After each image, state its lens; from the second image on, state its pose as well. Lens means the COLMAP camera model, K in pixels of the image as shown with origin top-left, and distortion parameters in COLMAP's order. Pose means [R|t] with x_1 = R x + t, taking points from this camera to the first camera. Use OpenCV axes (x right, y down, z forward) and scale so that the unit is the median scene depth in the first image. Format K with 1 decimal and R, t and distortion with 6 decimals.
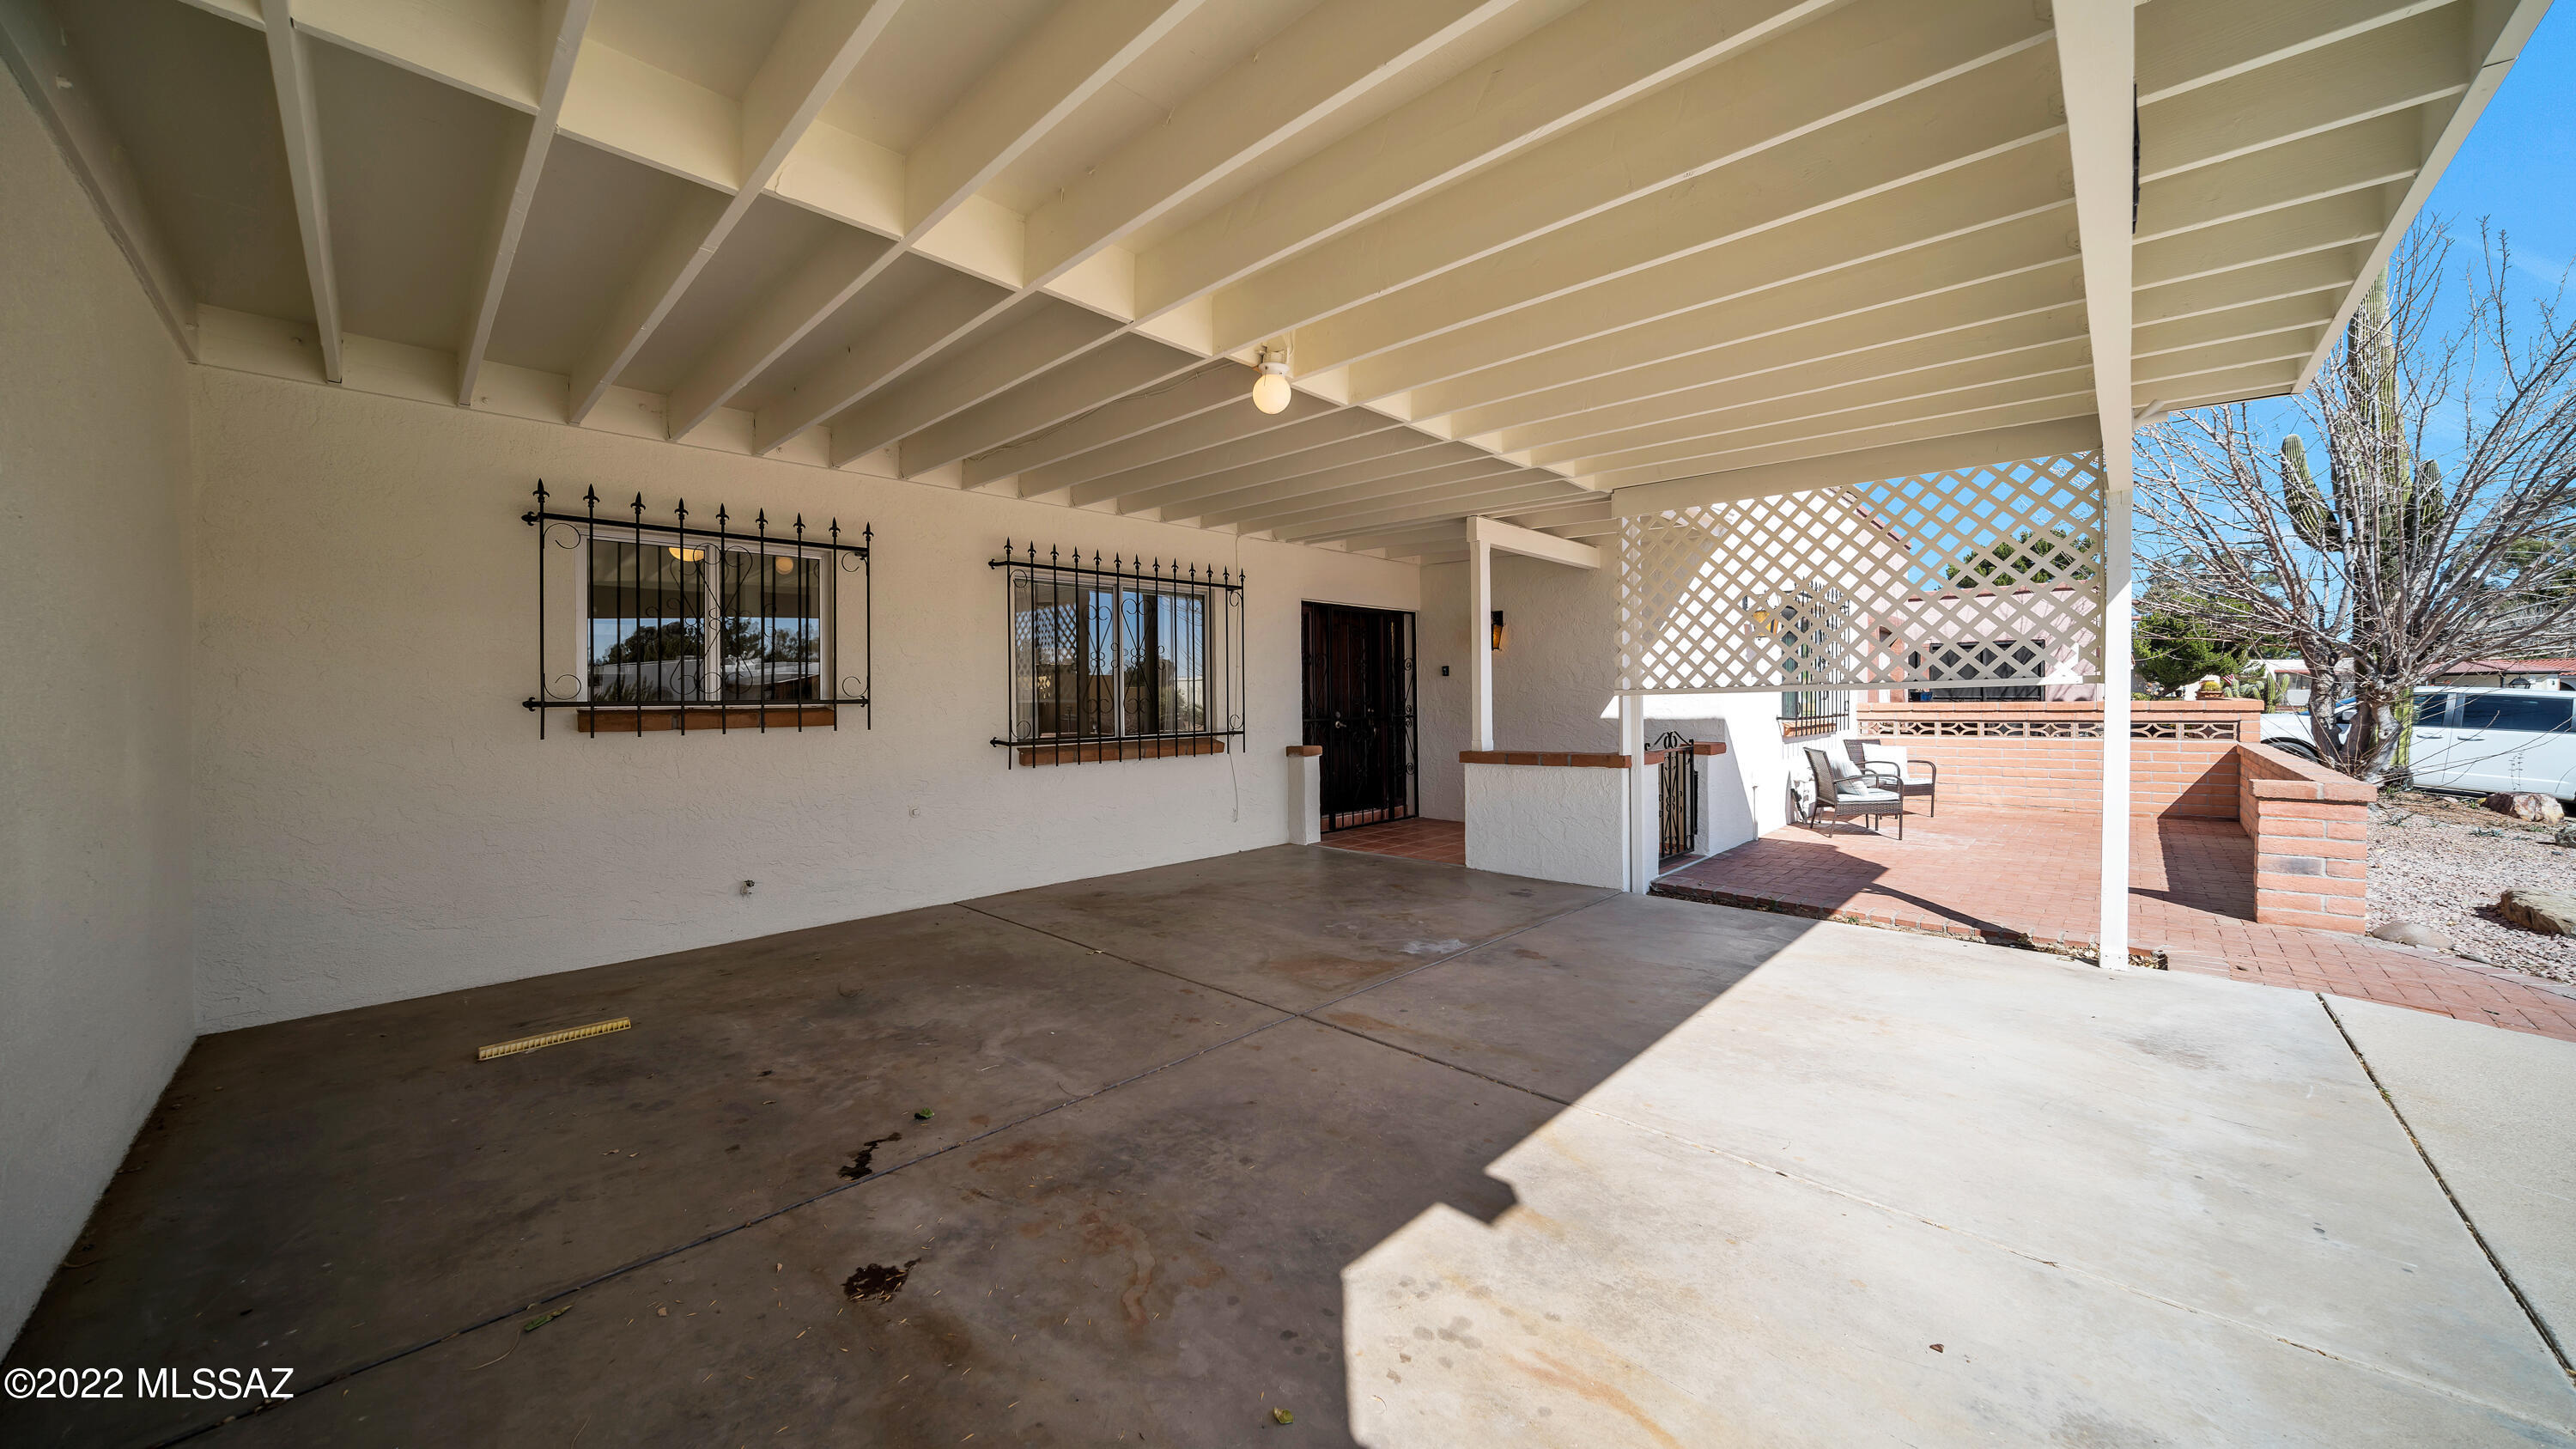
lens RADIAL K [[879.7, 0, 1275.5], [0, 879.7, 701.3], [0, 0, 1]] dist [-0.013424, 0.001111]
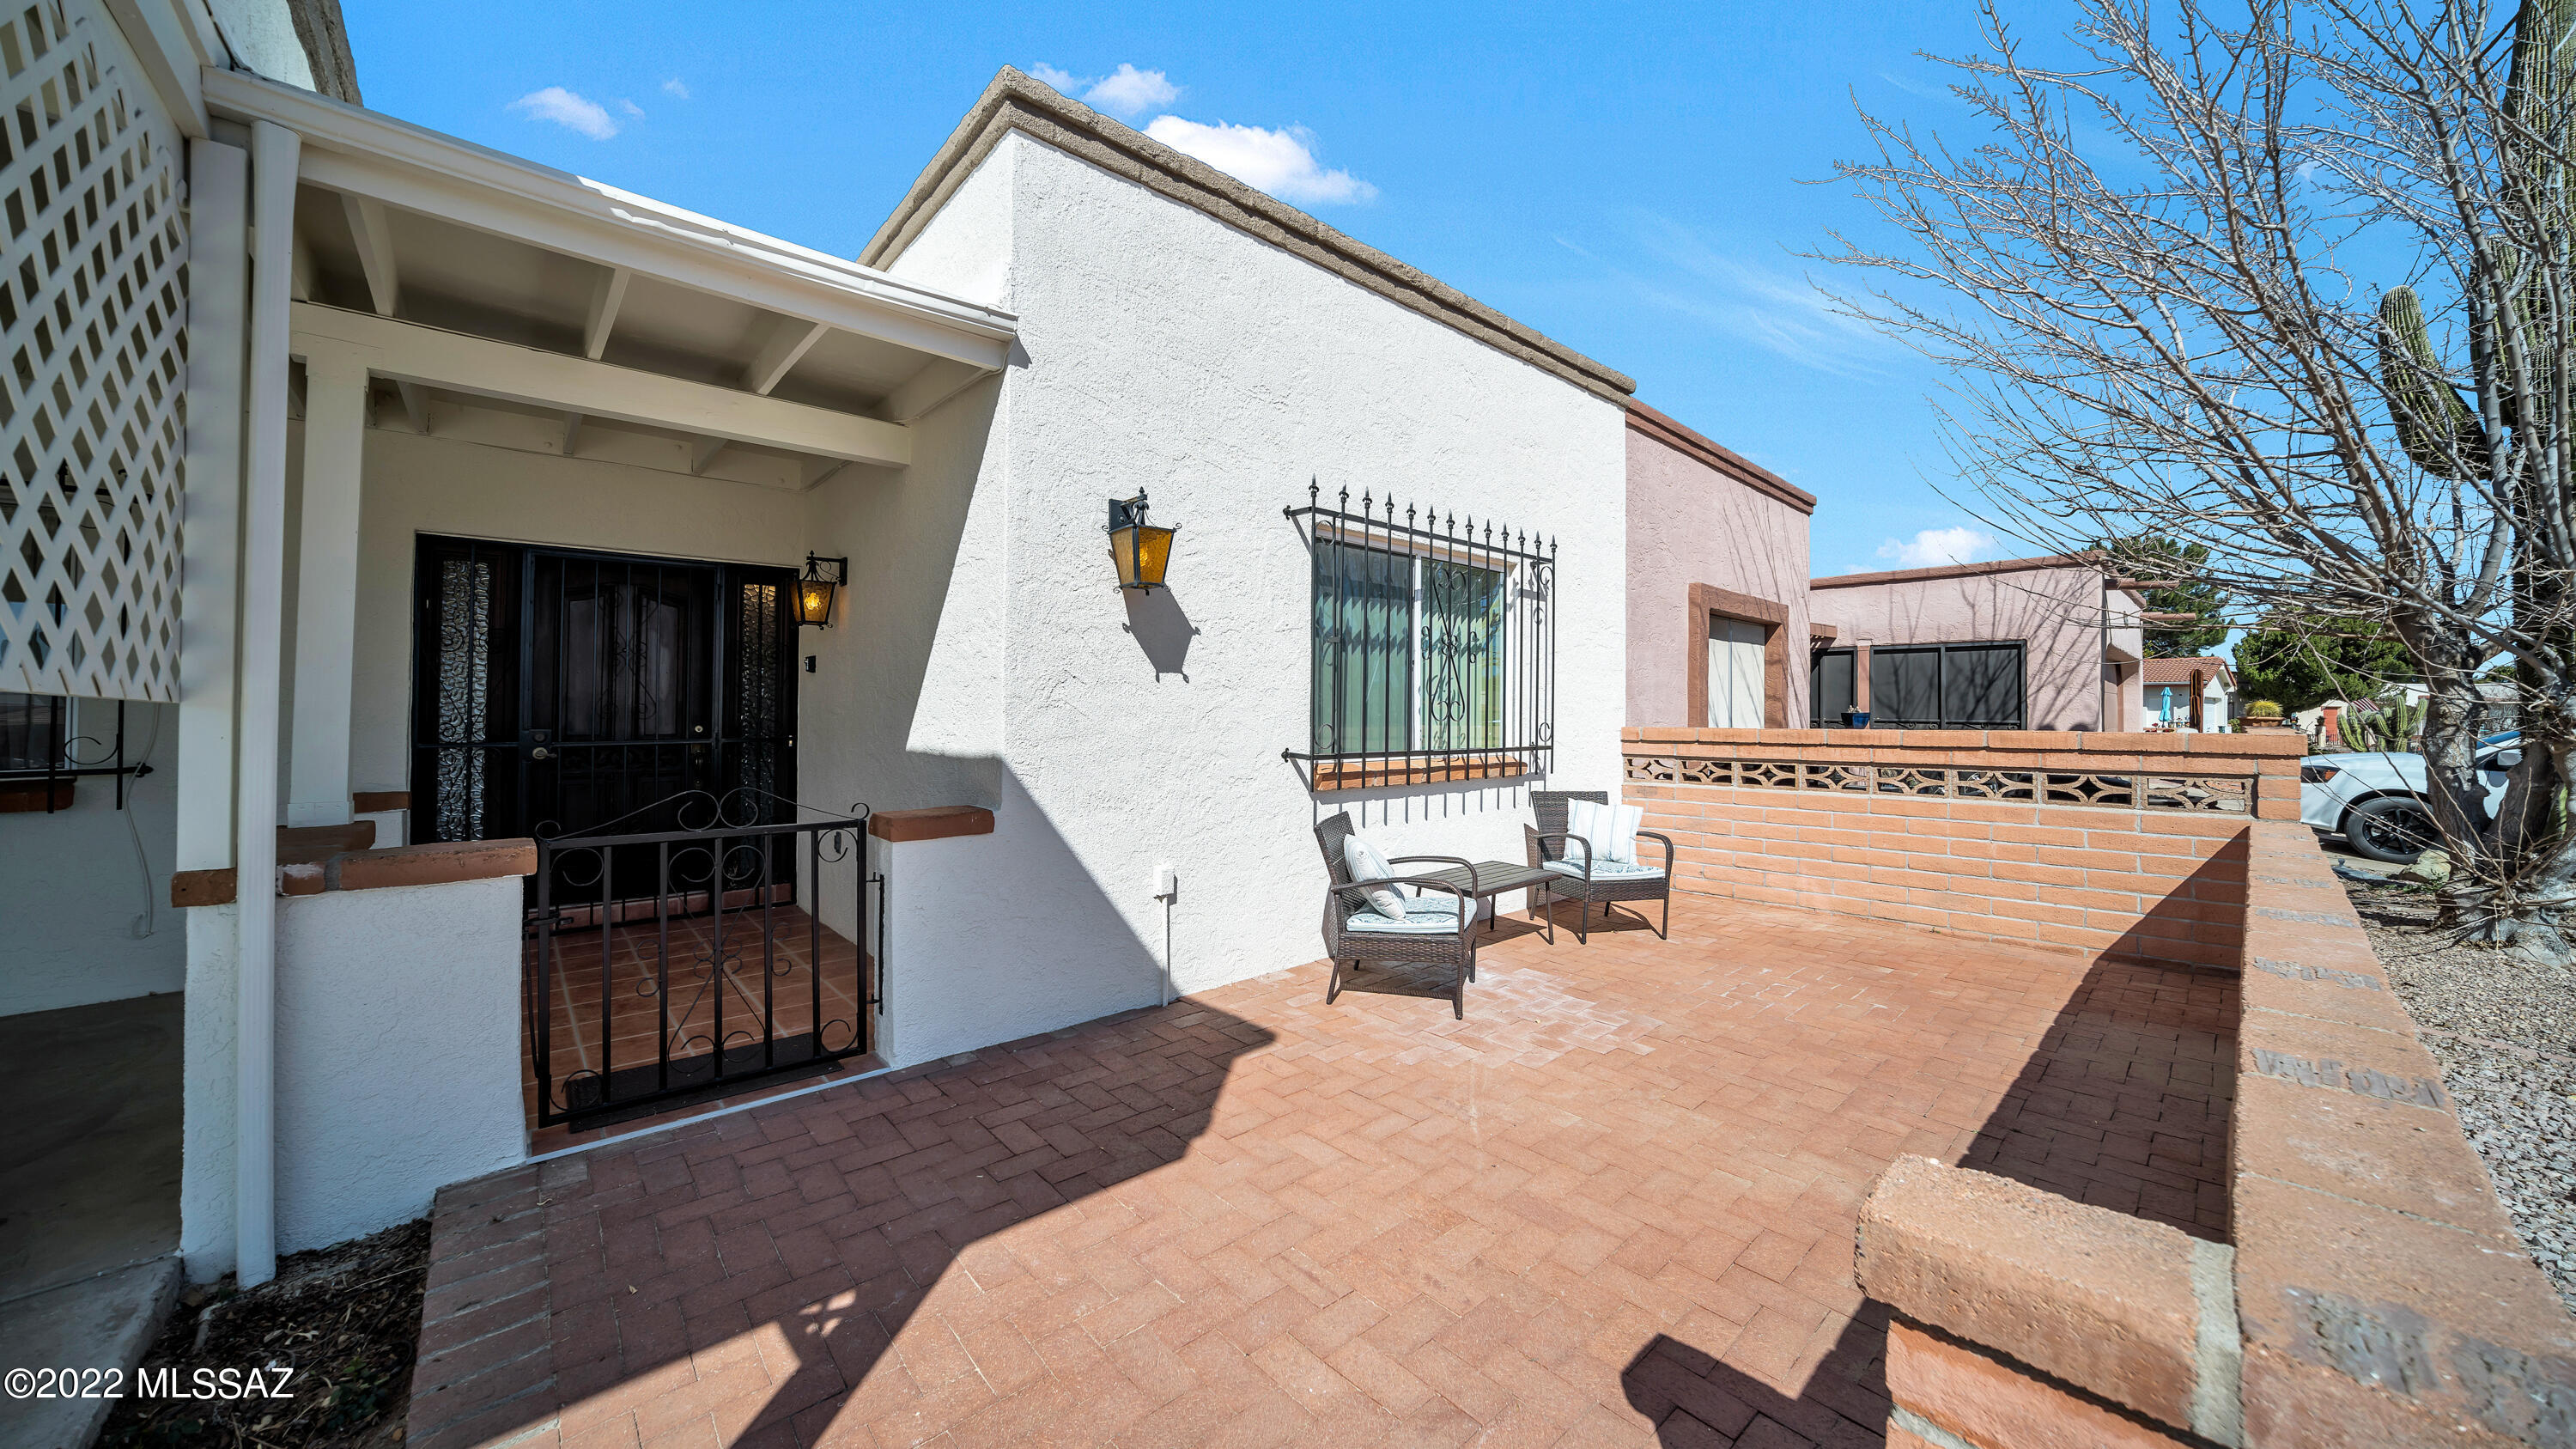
lens RADIAL K [[879.7, 0, 1261.5], [0, 879.7, 706.0], [0, 0, 1]] dist [-0.013424, 0.001111]
pose [[0.996998, 0.012009, -0.076493, 0.538851], [-0.013002, 0.999837, -0.012502, -0.003297], [0.076331, 0.013459, 0.996992, 0.429041]]
